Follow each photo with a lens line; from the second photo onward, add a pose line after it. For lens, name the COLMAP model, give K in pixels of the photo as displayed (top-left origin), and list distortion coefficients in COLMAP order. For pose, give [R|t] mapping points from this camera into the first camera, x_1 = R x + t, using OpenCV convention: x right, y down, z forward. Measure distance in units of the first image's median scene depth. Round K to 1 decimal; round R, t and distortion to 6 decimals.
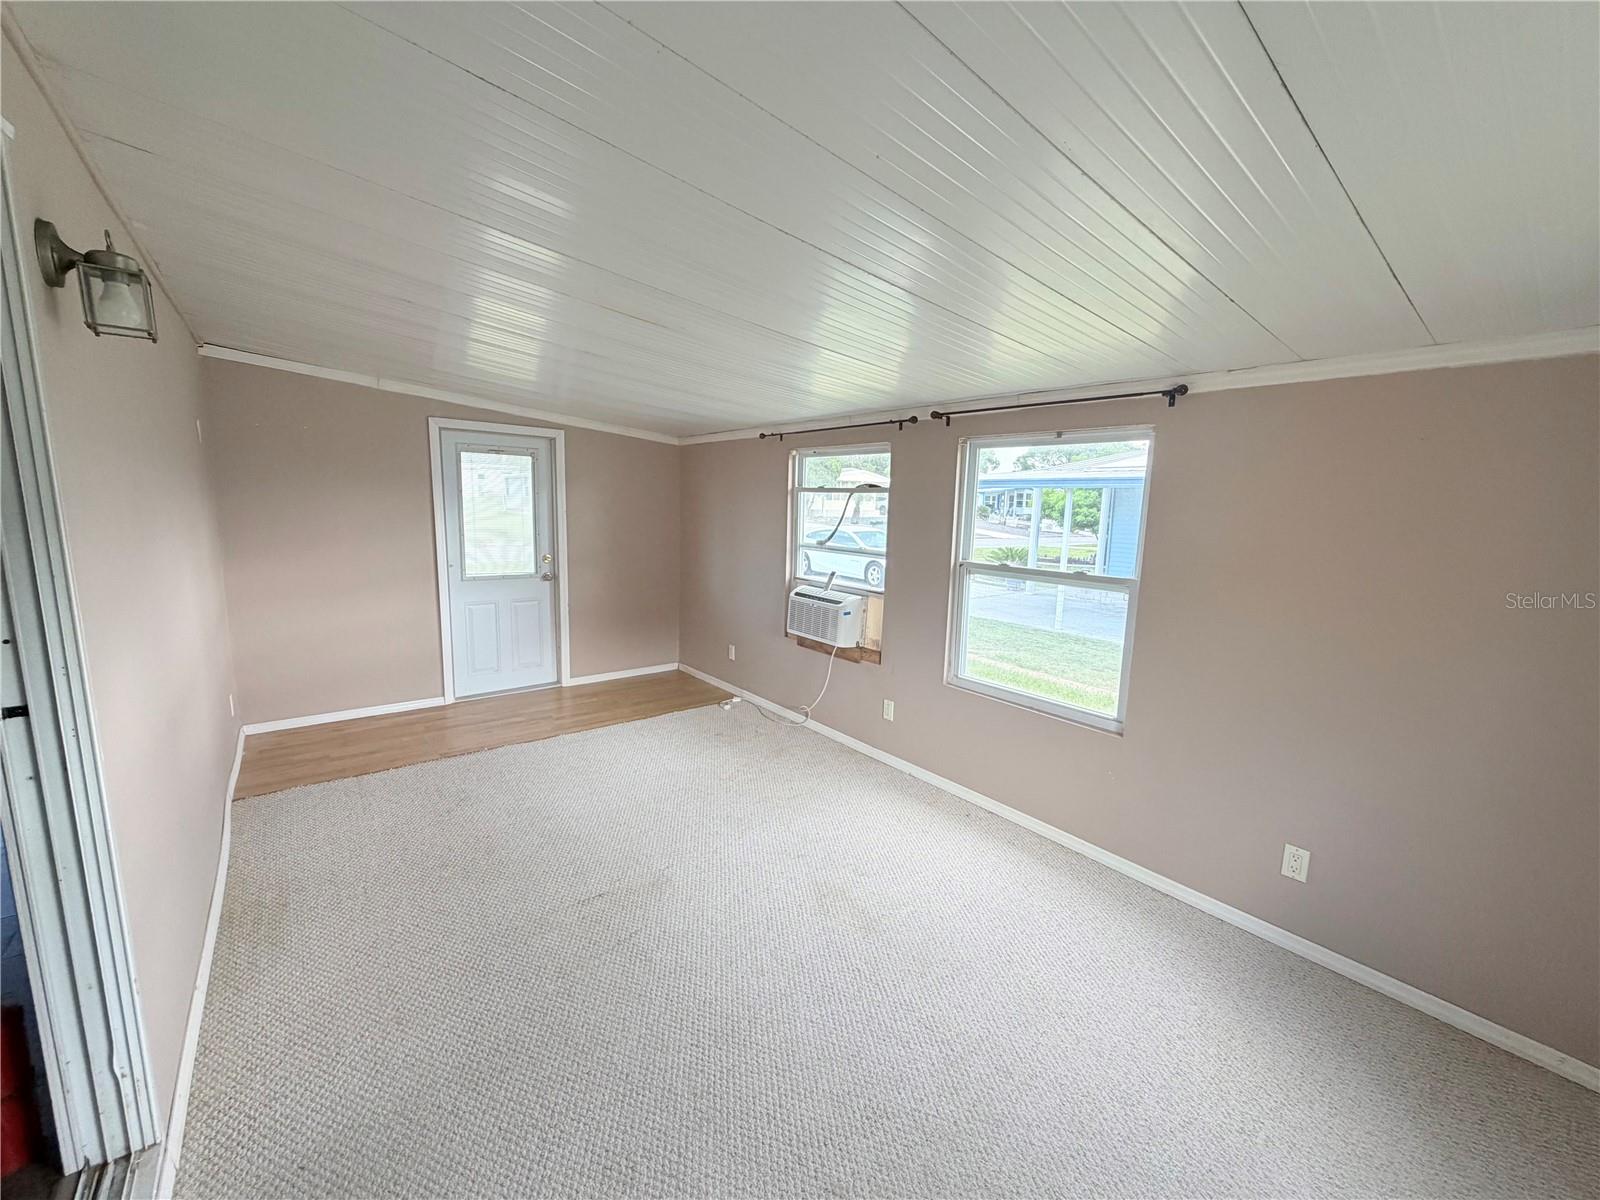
lens RADIAL K [[636.8, 0, 793.9], [0, 636.8, 600.6], [0, 0, 1]] dist [0.000649, -0.000018]
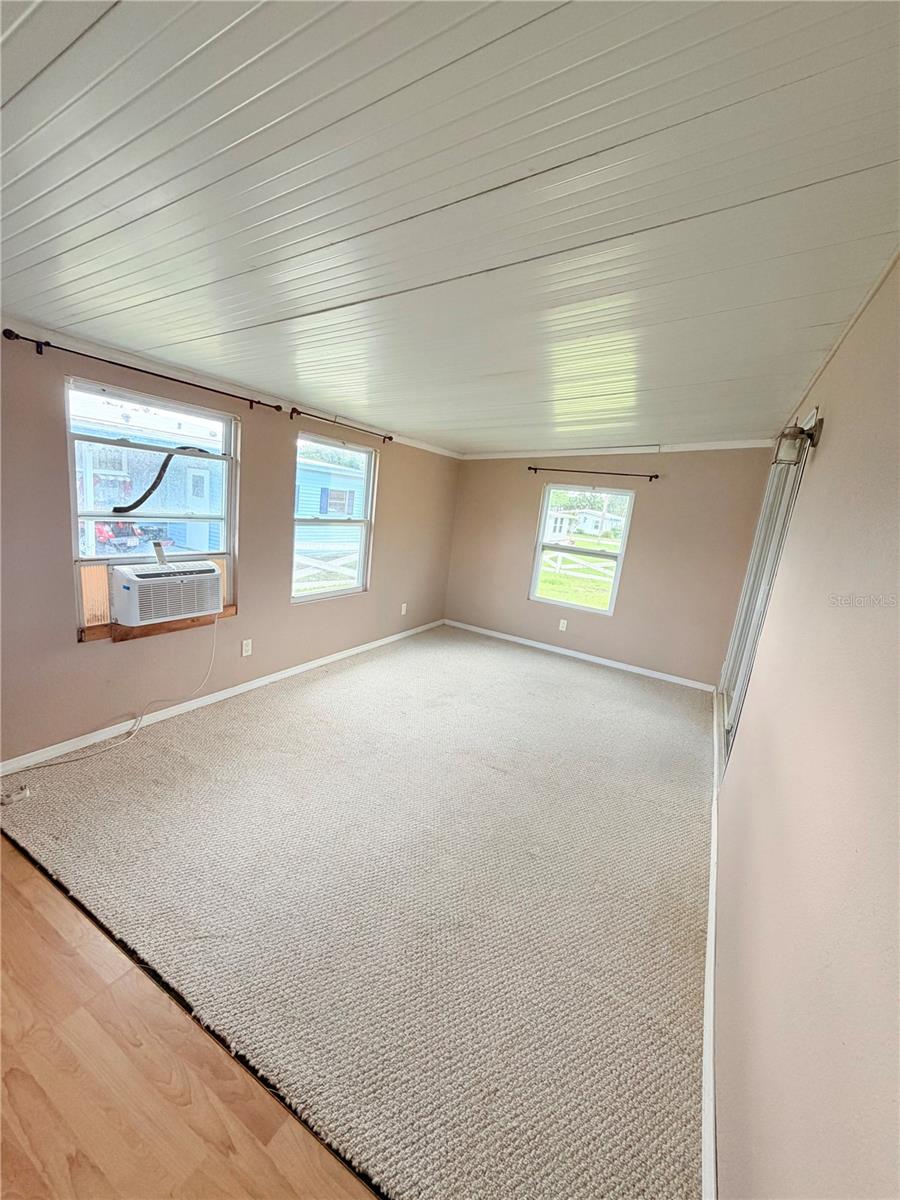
lens RADIAL K [[477.6, 0, 453.6], [0, 477.6, 594.6], [0, 0, 1]] dist [0.000649, -0.000018]
pose [[-0.381720, -0.254958, 0.888418, -0.826720], [0.015516, 0.959299, 0.281966, -0.183576], [-0.924148, 0.121417, -0.362227, 1.017943]]
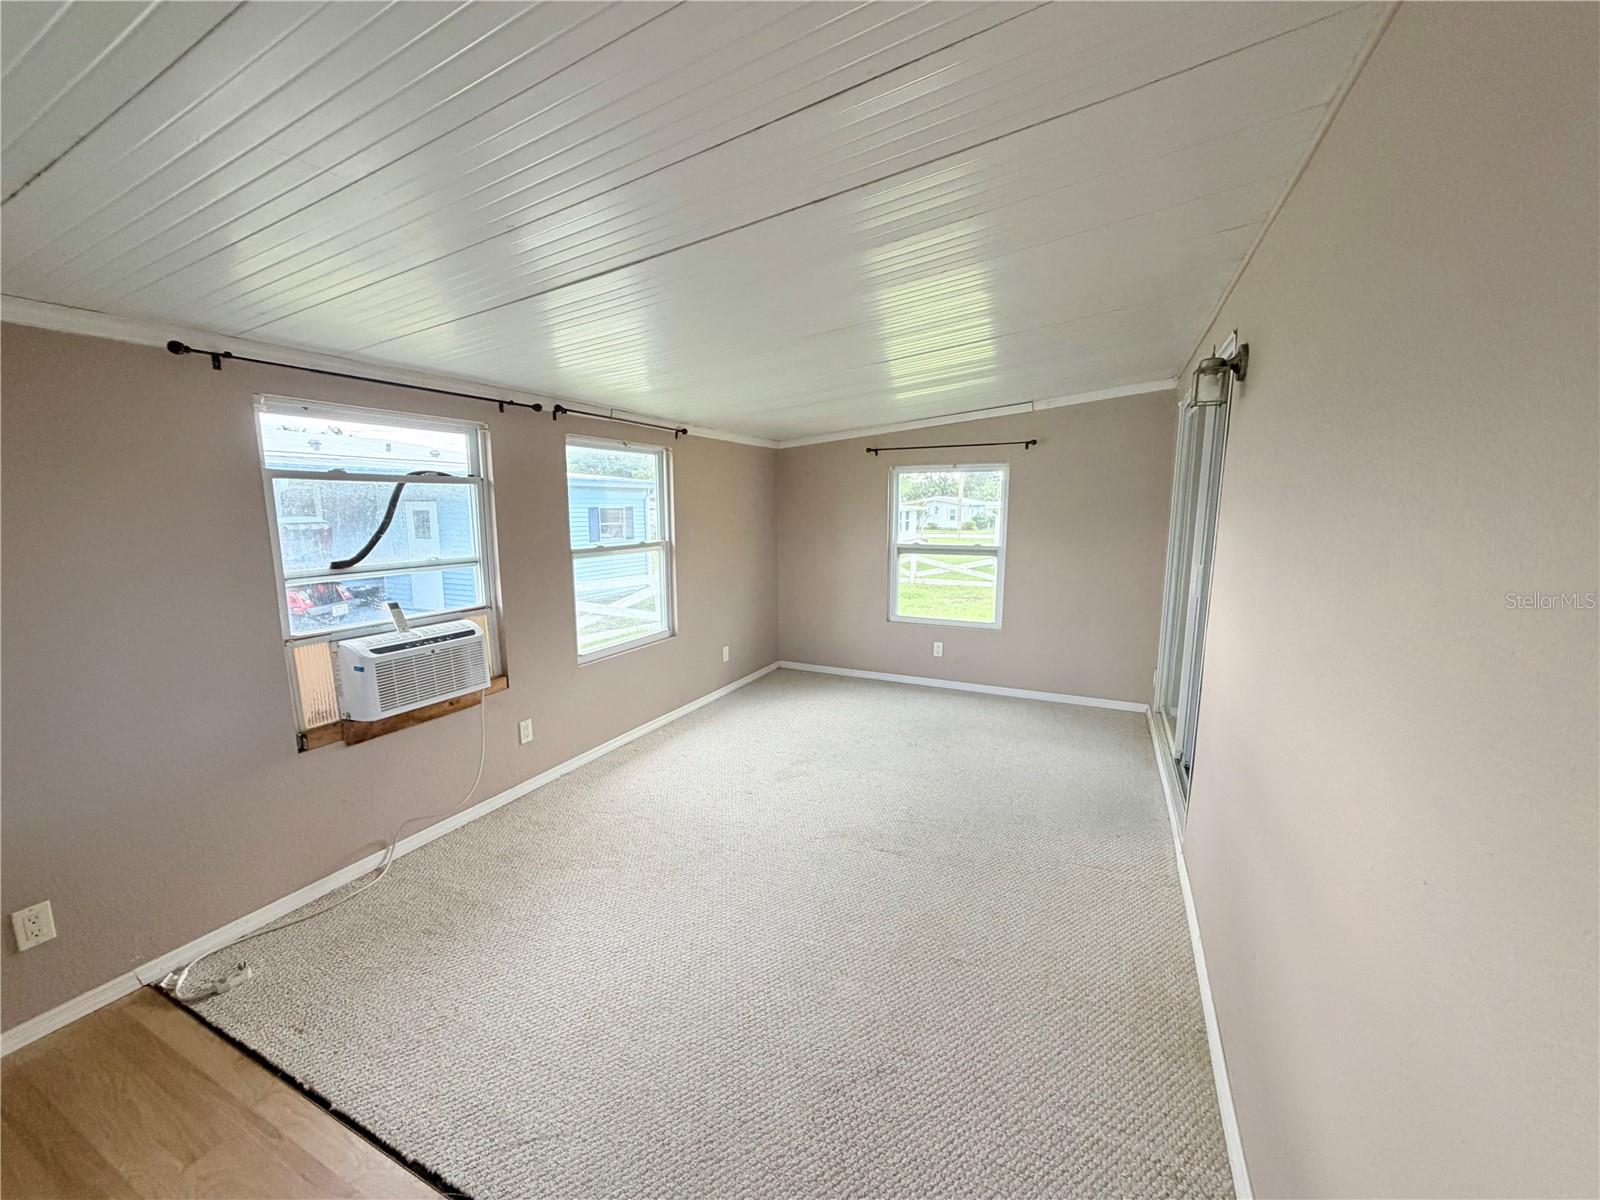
lens RADIAL K [[636.8, 0, 797.9], [0, 636.8, 595.7], [0, 0, 1]] dist [0.000649, -0.000018]
pose [[-0.439136, -0.160459, 0.883976, -0.817485], [0.122828, 0.963960, 0.235996, -0.182519], [-0.889985, 0.212211, -0.403601, 1.047000]]
